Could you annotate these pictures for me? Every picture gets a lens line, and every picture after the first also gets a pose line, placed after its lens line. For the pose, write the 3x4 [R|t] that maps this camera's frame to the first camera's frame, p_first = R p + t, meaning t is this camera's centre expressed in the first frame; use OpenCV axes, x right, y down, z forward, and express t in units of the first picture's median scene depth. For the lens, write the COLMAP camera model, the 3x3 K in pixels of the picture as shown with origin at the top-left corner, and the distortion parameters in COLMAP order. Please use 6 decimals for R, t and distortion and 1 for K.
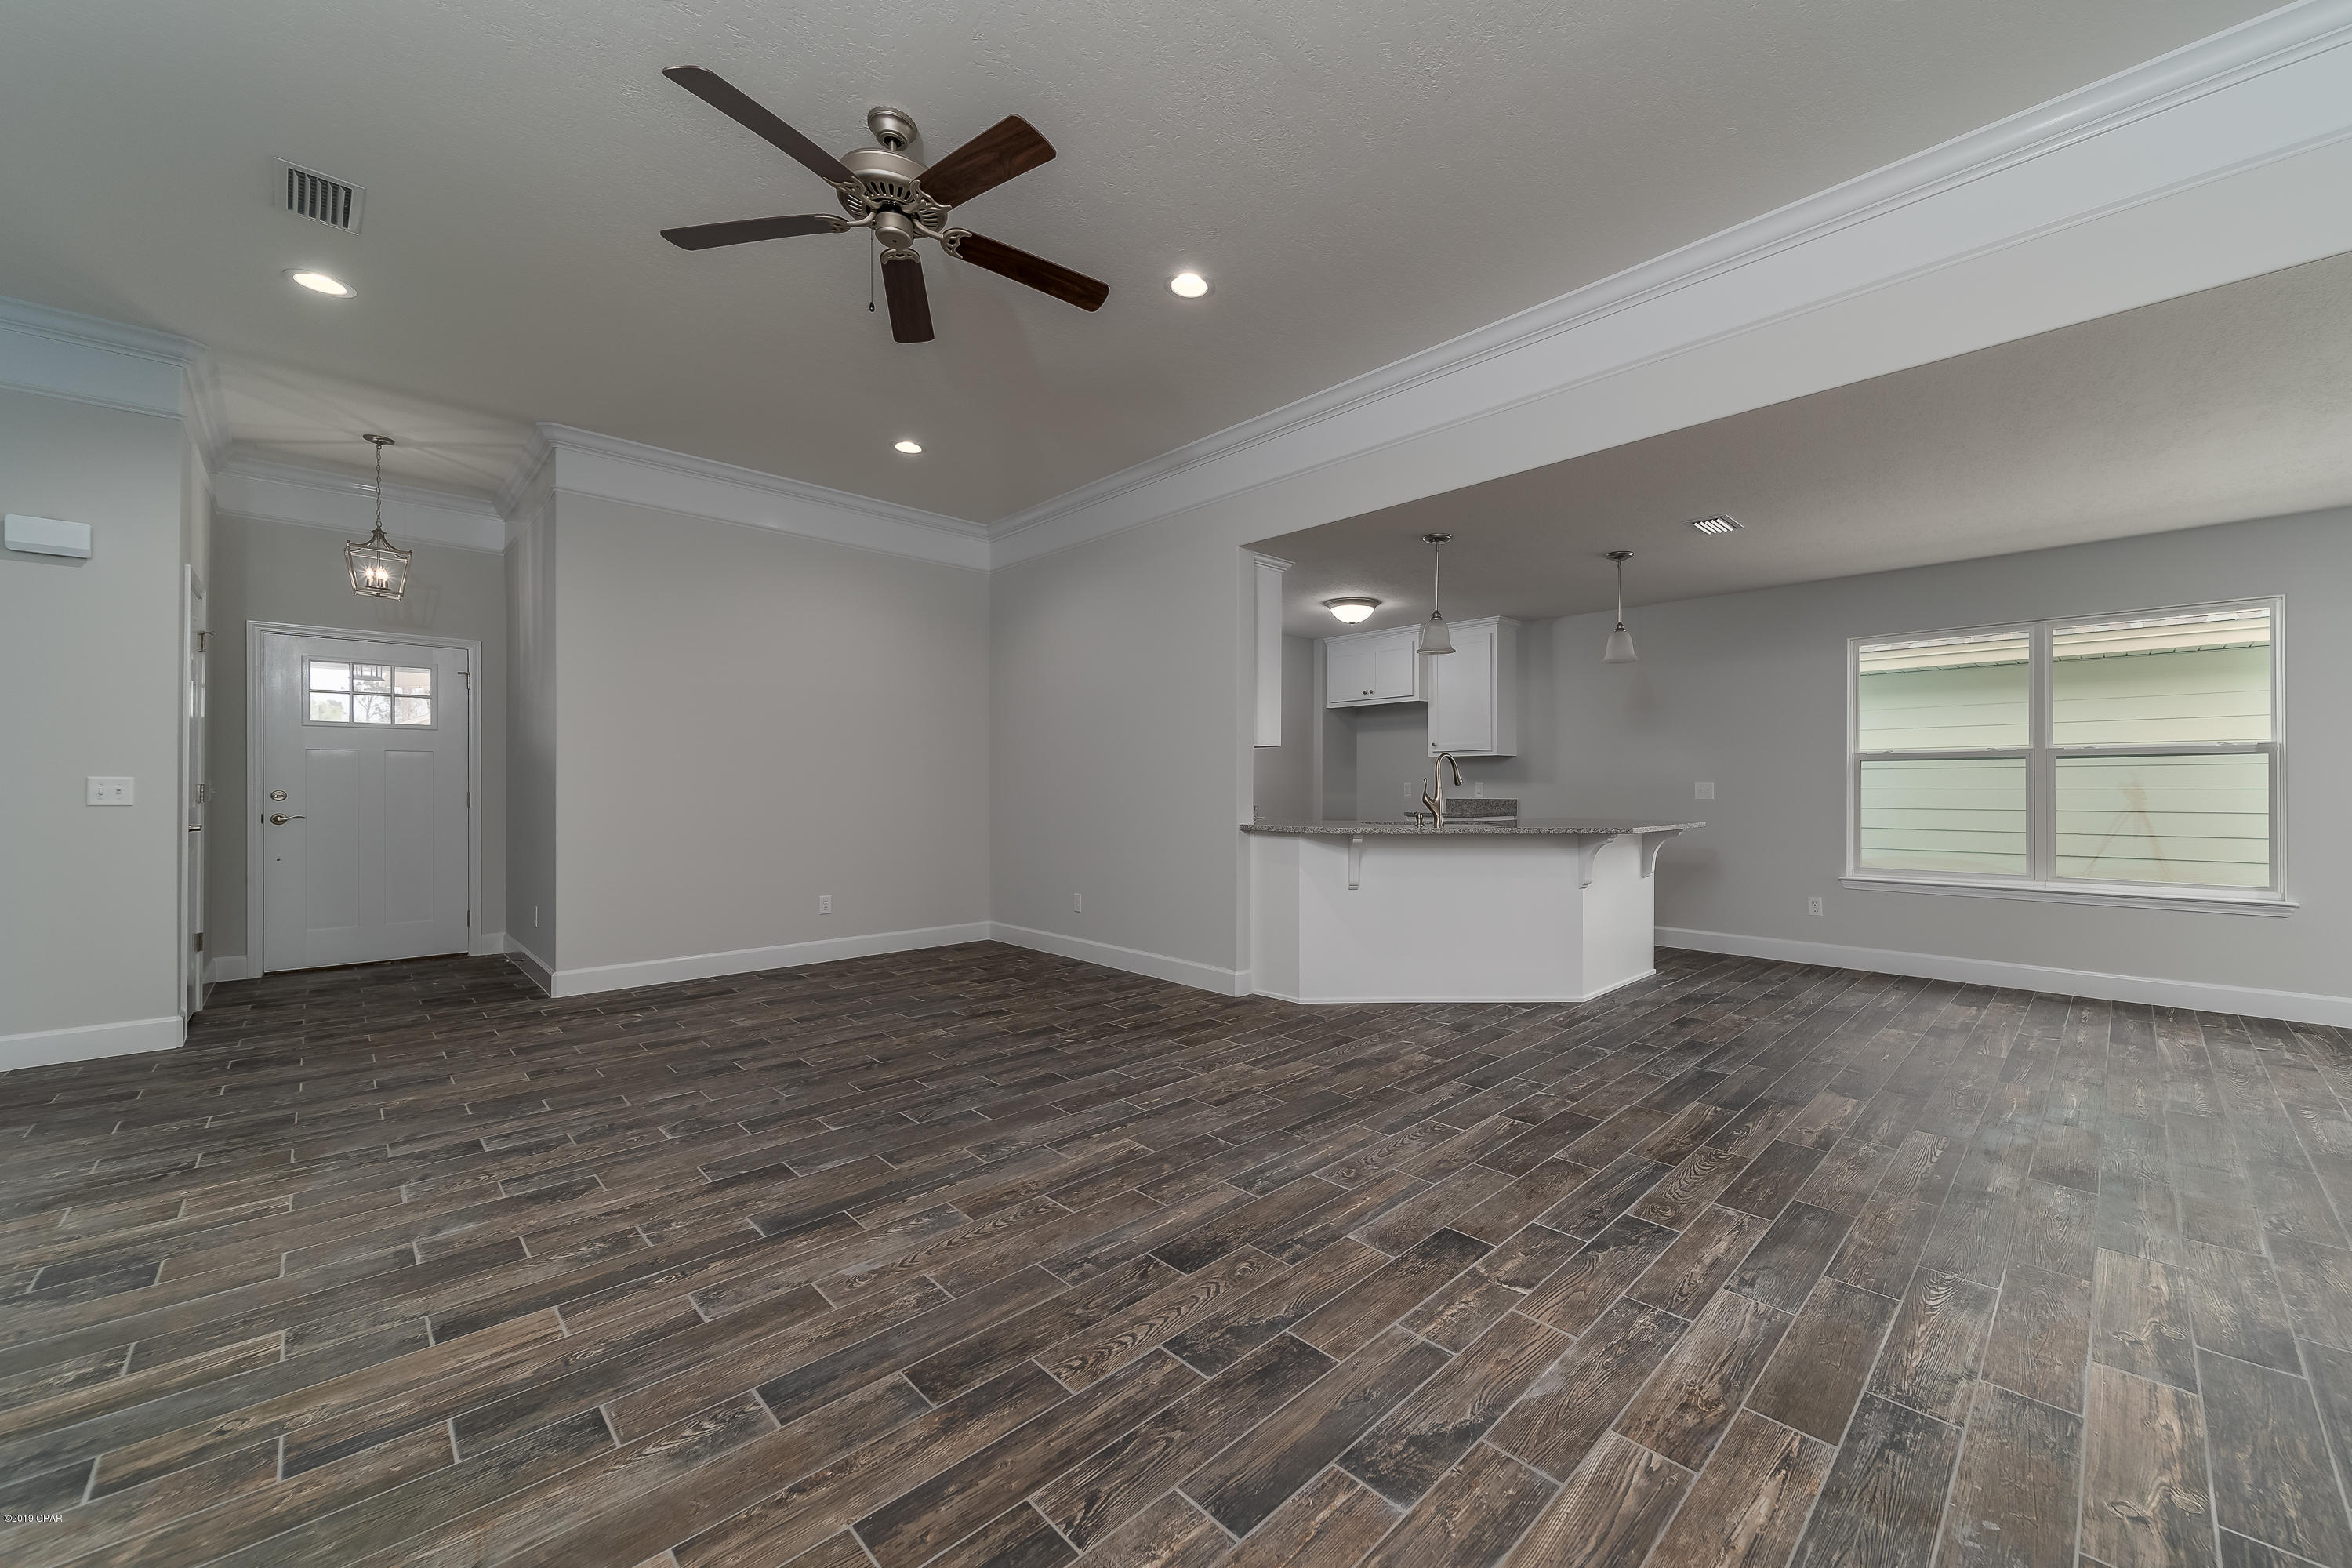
lens RADIAL K [[883.5, 0, 1190.3], [0, 883.5, 775.7], [0, 0, 1]] dist [-0.002076, -0.001974]
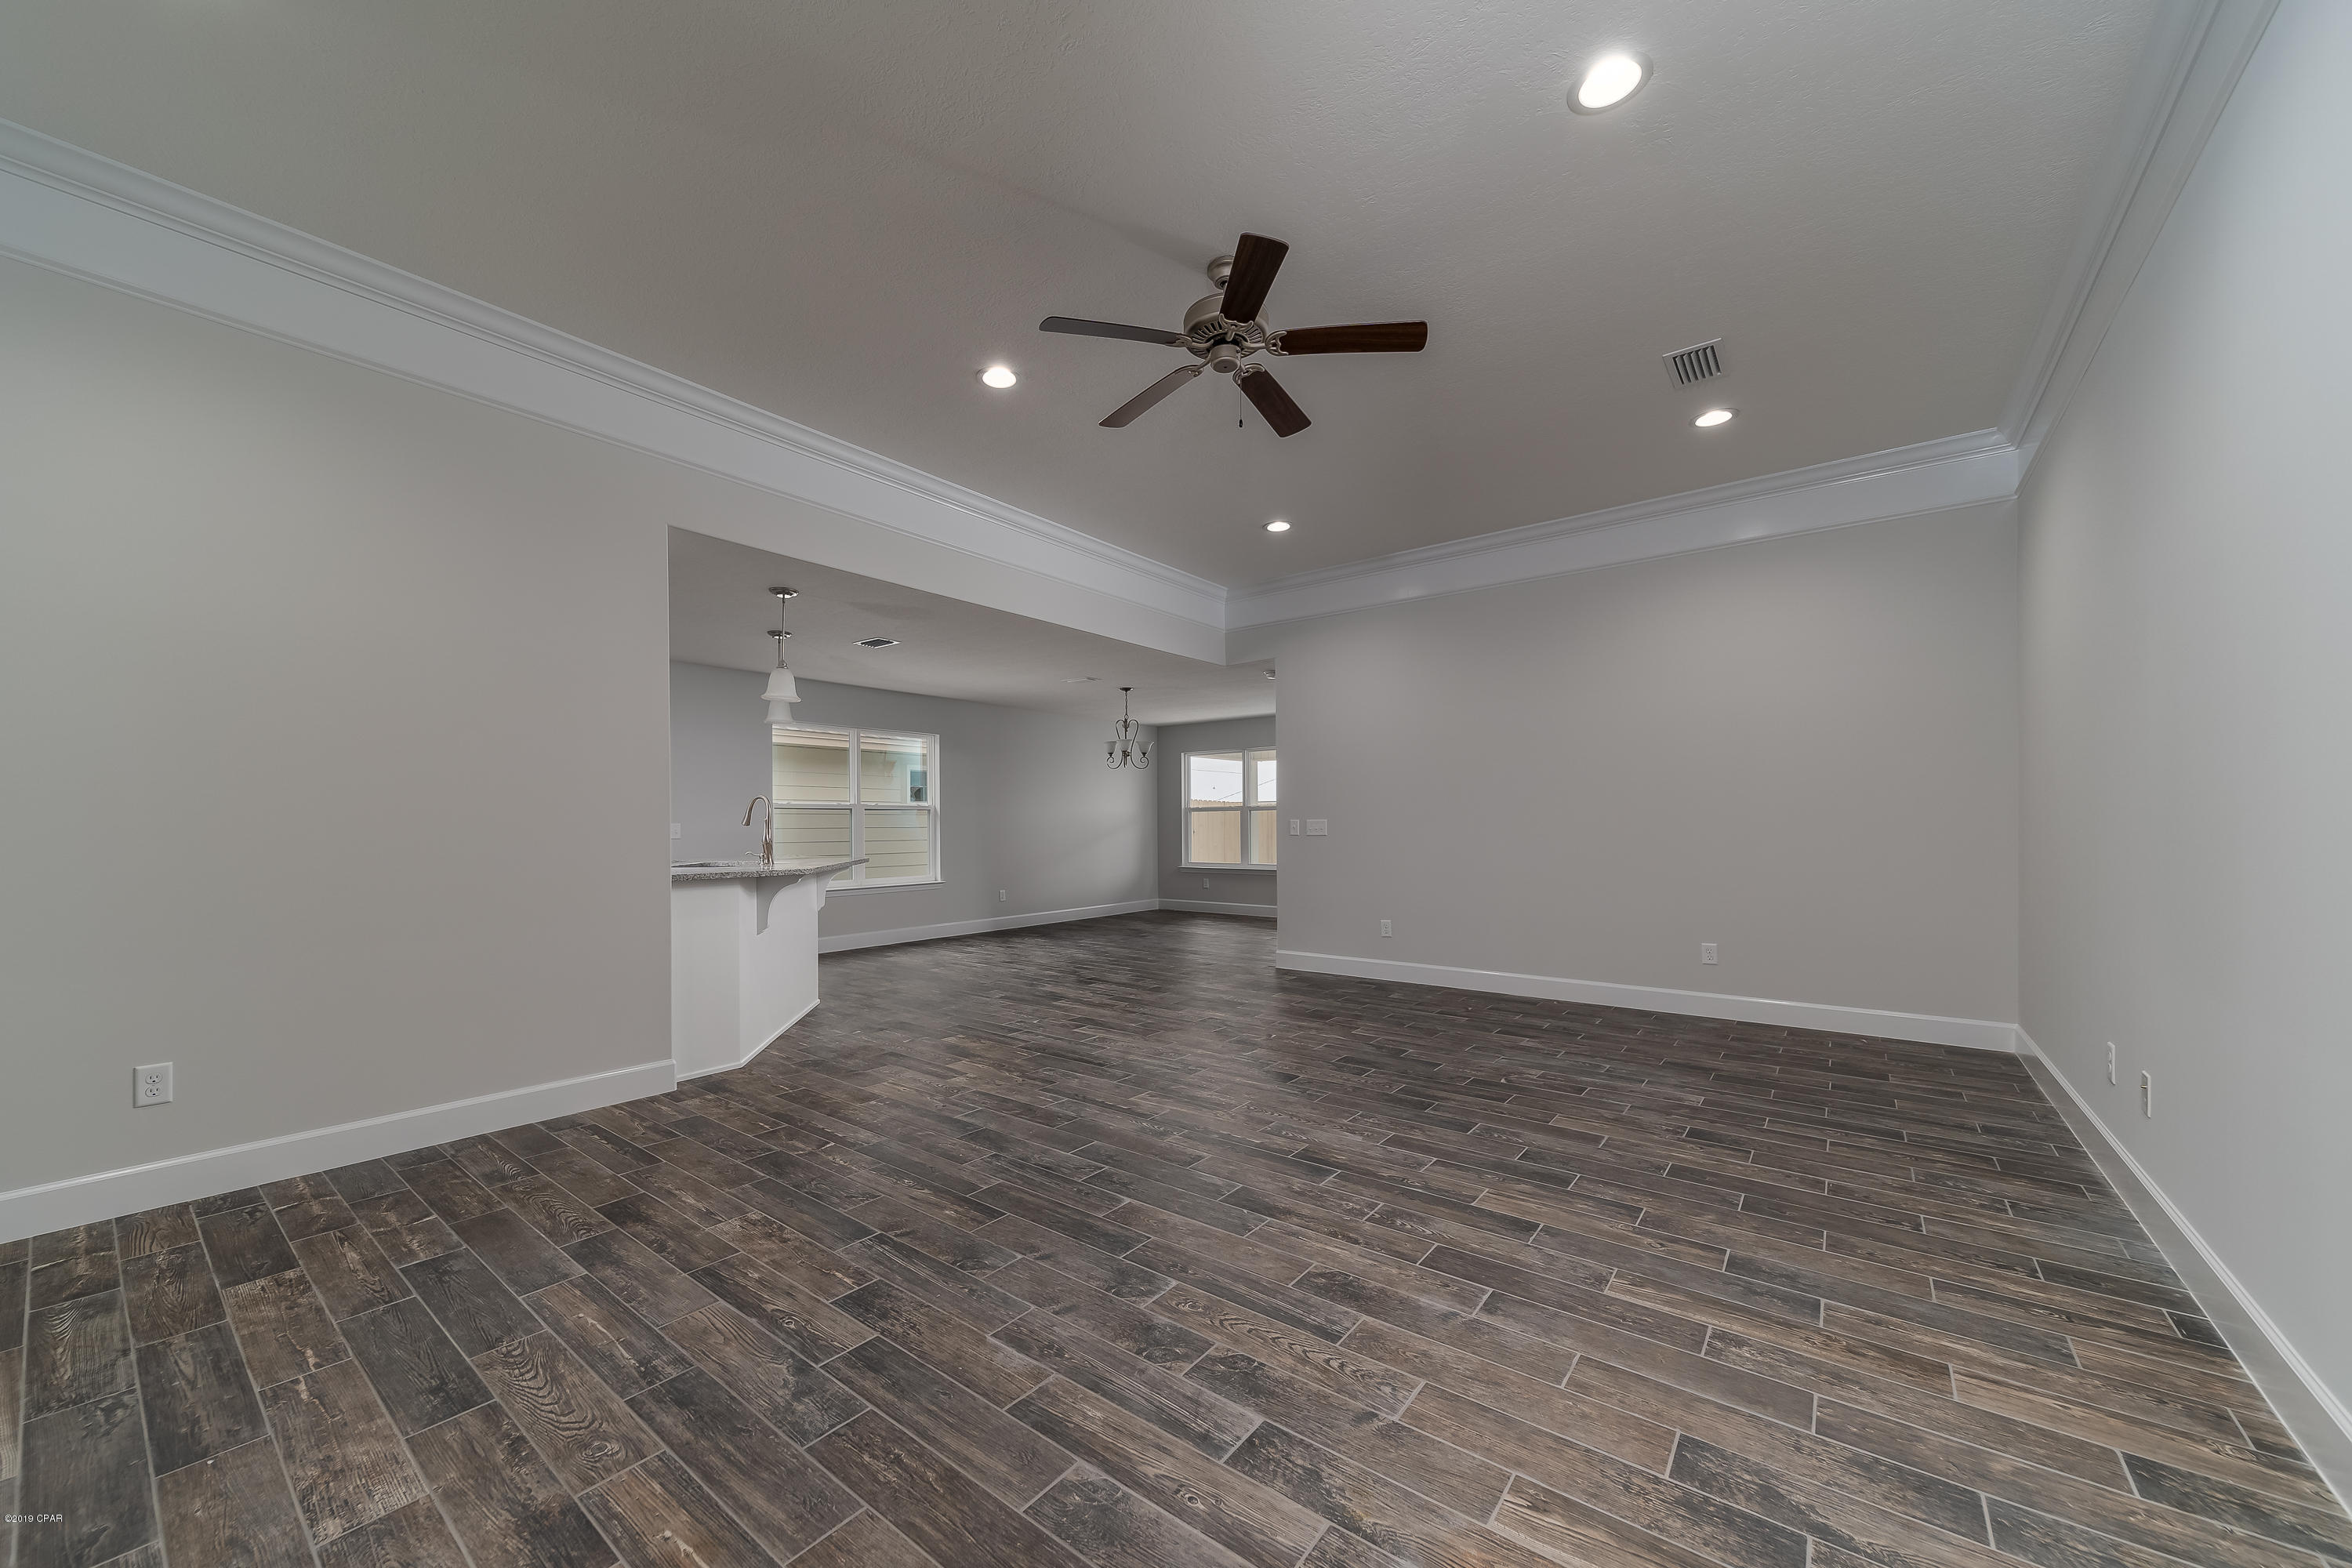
lens RADIAL K [[883.5, 0, 1185.0], [0, 883.5, 805.6], [0, 0, 1]] dist [-0.002076, -0.001974]
pose [[-0.148187, 0.020615, 0.988744, -1.433232], [-0.004358, 0.999759, -0.021498, 0.011633], [-0.988950, -0.007494, -0.148062, 1.168587]]
